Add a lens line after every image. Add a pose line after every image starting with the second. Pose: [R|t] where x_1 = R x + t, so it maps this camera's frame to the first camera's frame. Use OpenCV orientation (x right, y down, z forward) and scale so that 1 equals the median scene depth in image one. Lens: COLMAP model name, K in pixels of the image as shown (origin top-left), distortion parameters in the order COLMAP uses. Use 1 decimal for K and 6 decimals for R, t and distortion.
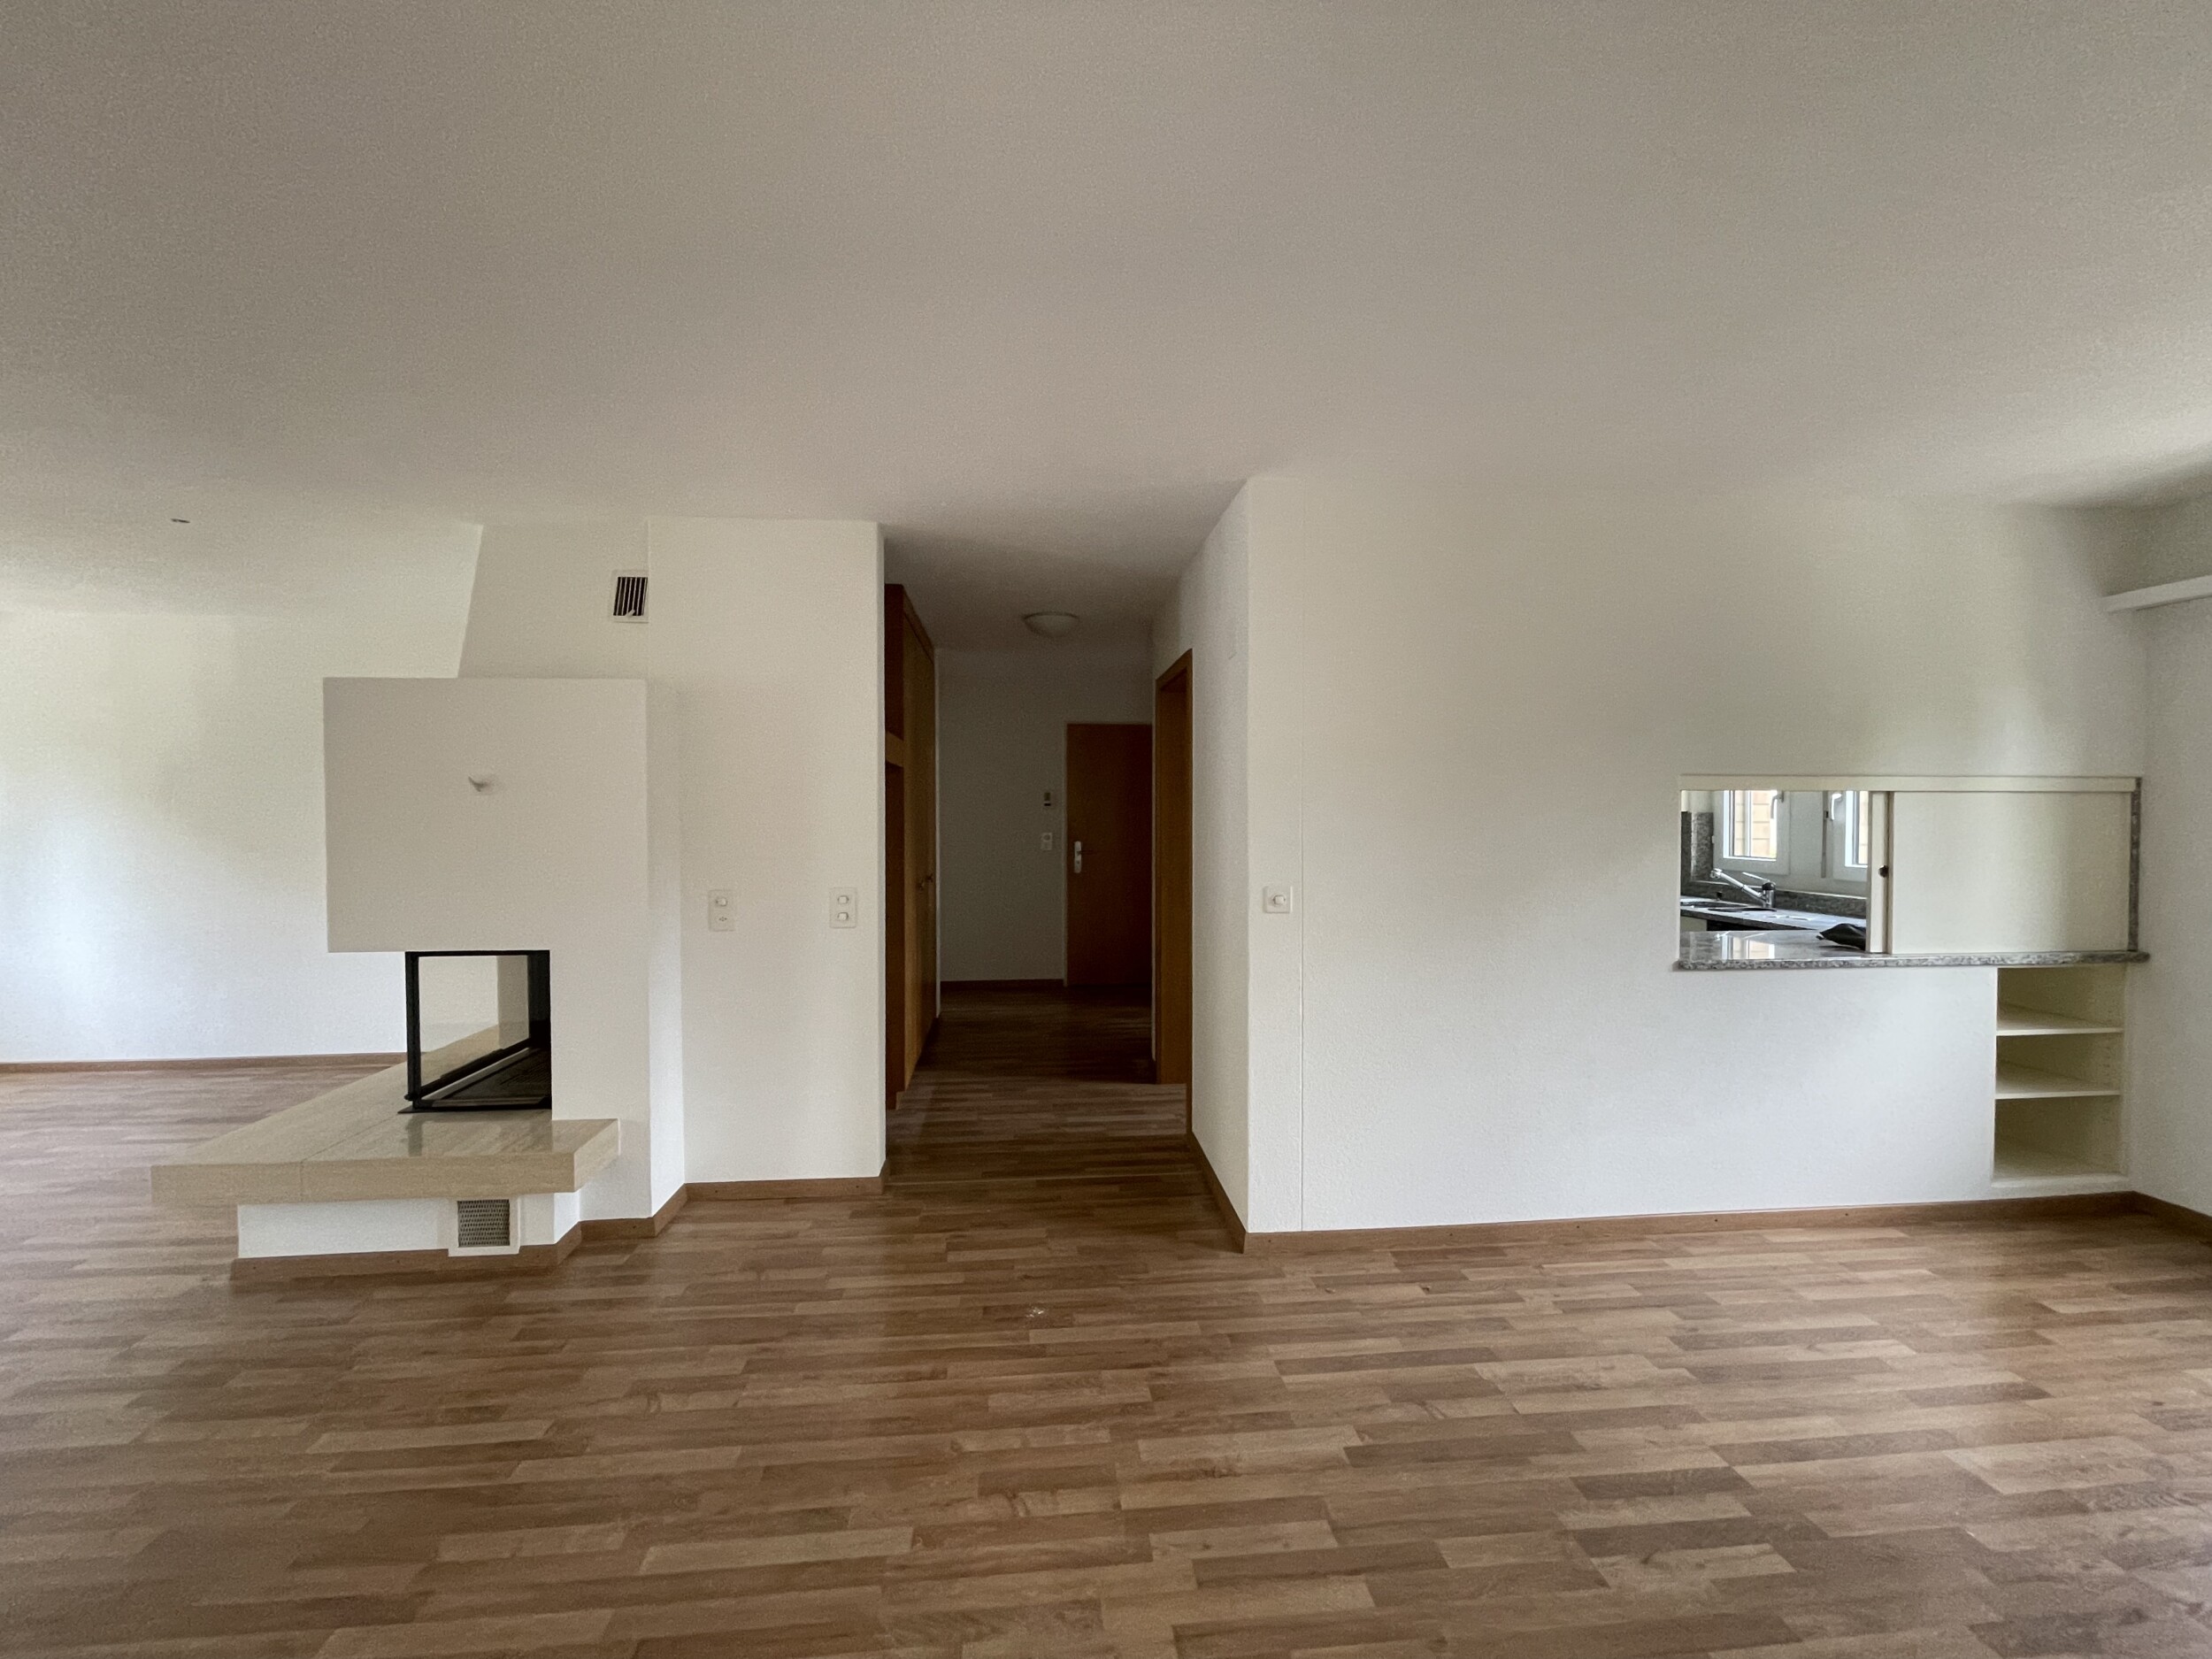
lens RADIAL K [[894.9, 0, 1101.4], [0, 894.9, 826.2], [0, 0, 1]] dist [0.001046, -0.000594]
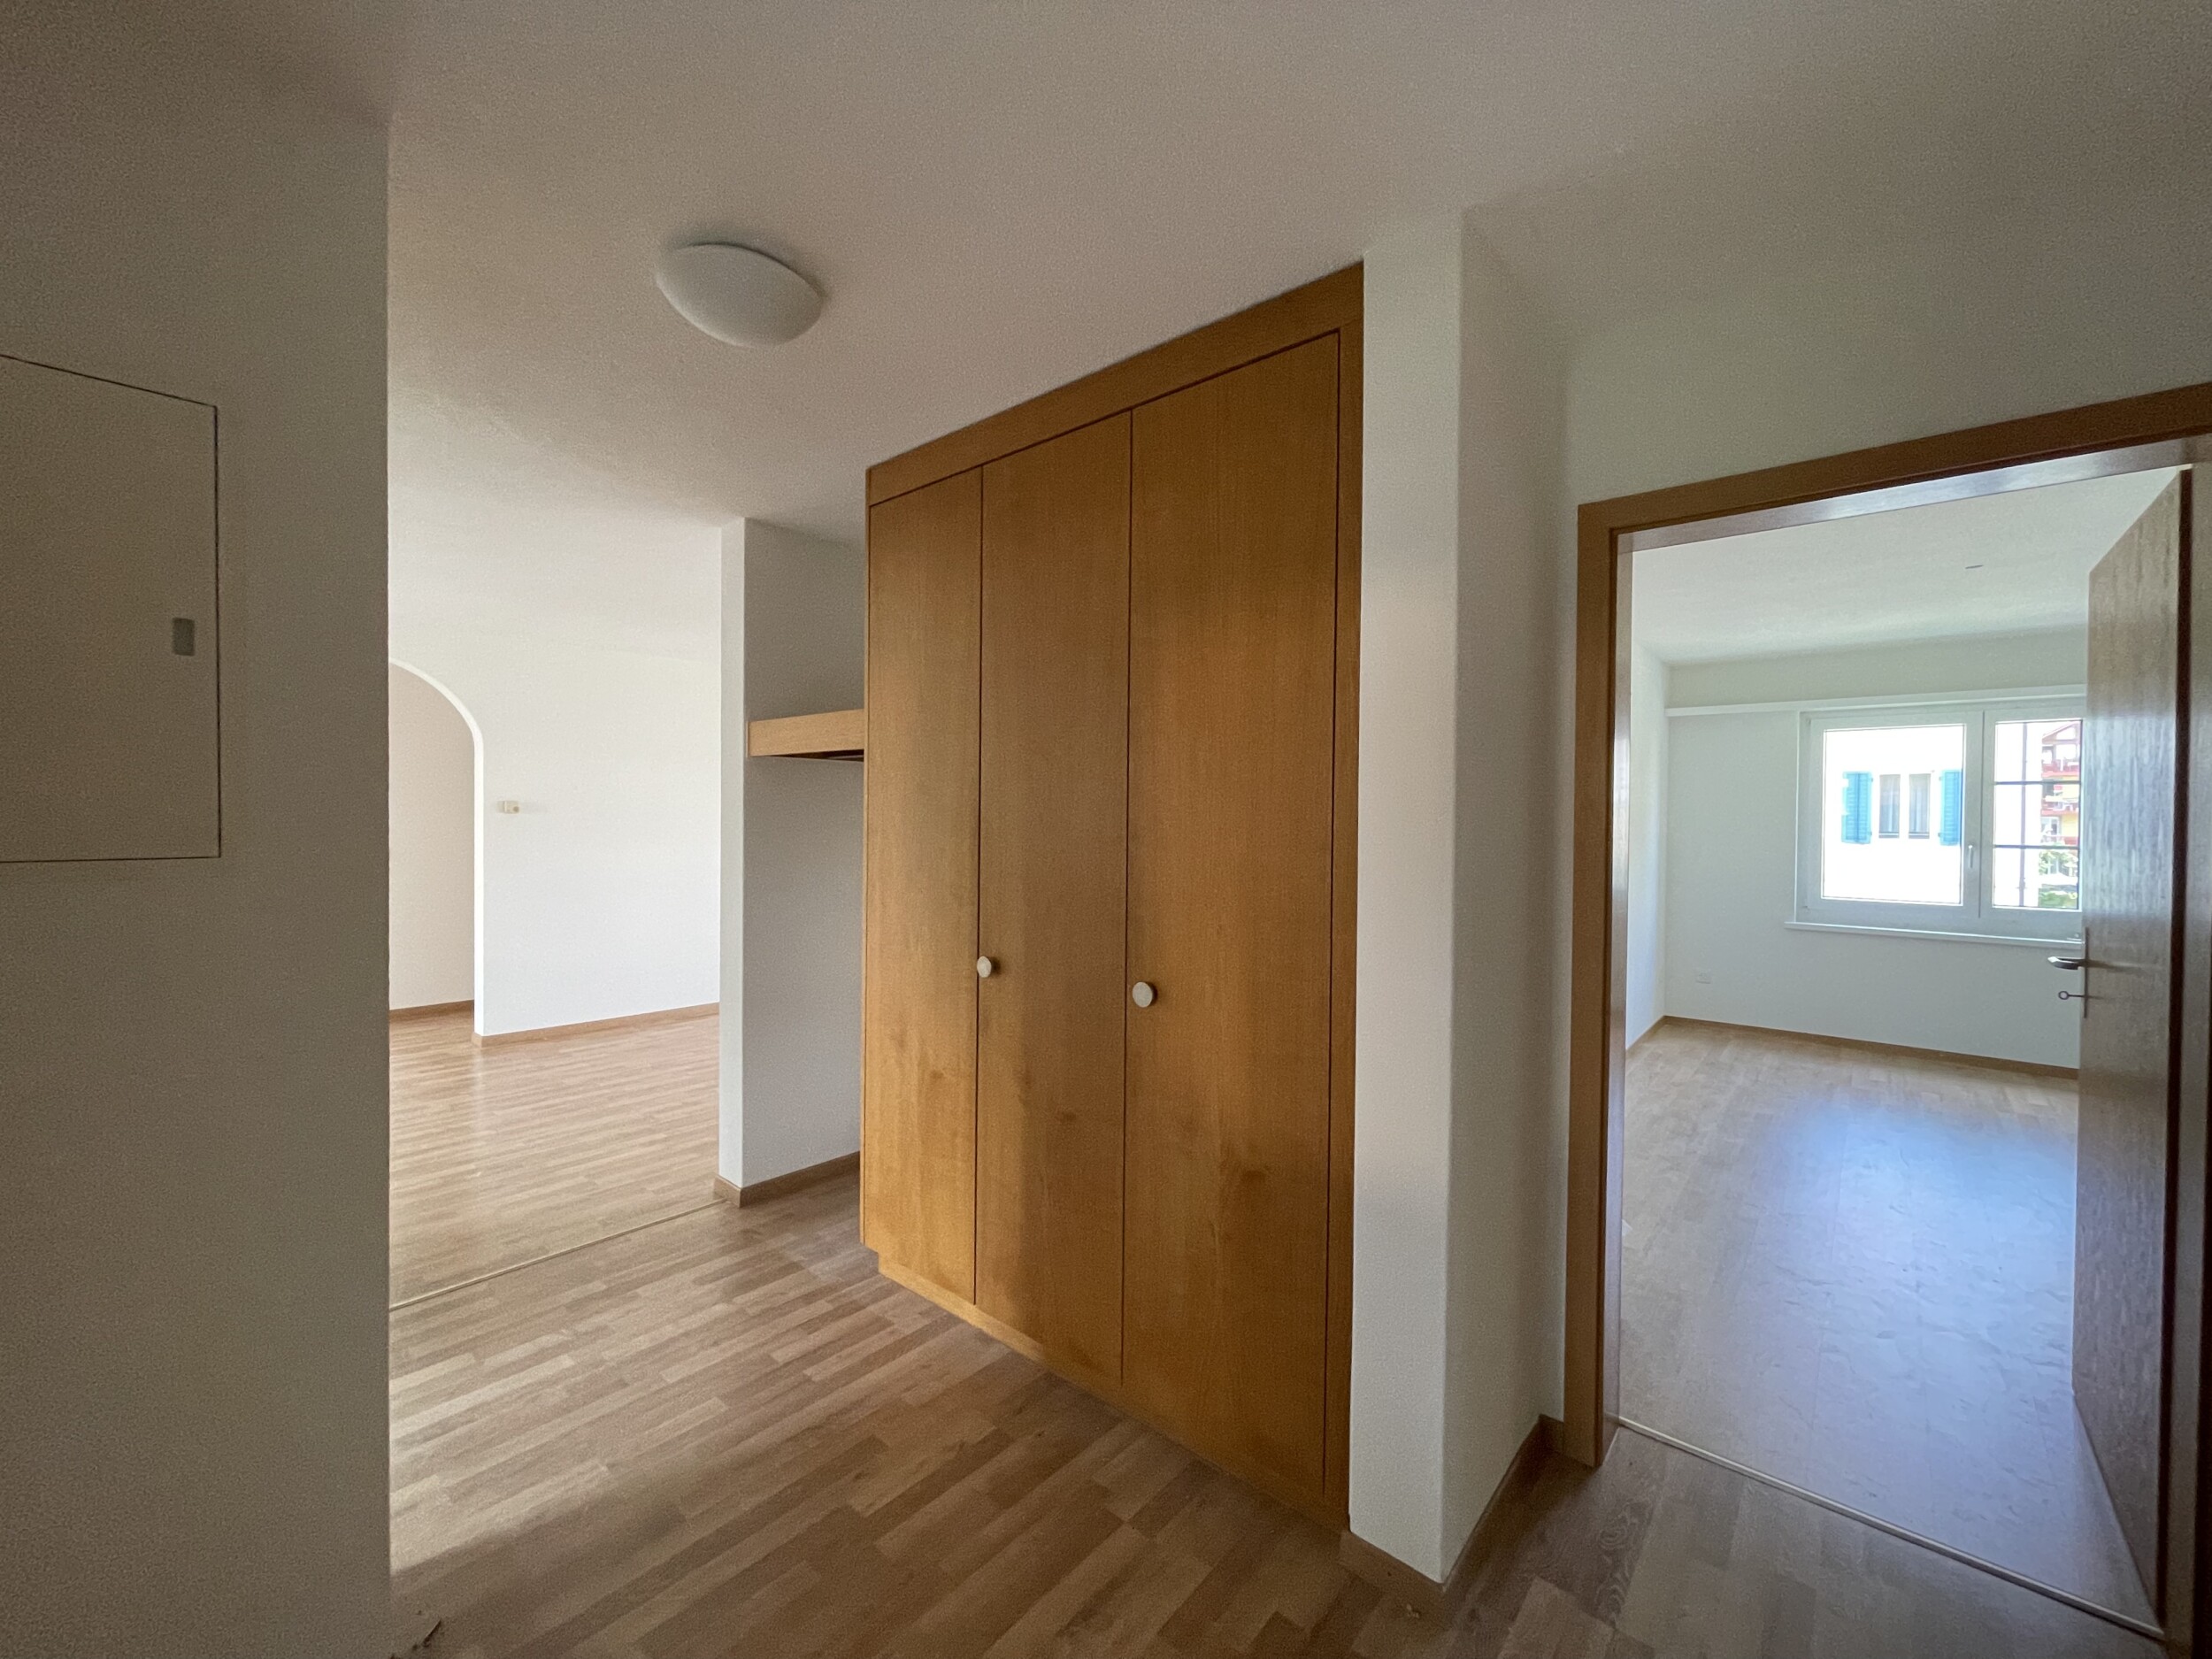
lens RADIAL K [[894.9, 0, 1106.0], [0, 894.9, 824.1], [0, 0, 1]] dist [0.001046, -0.000594]
pose [[-0.725910, 0.002890, -0.687783, 0.161219], [-0.016557, 0.999628, 0.021676, -0.050767], [0.687590, 0.027122, -0.725592, 2.464702]]
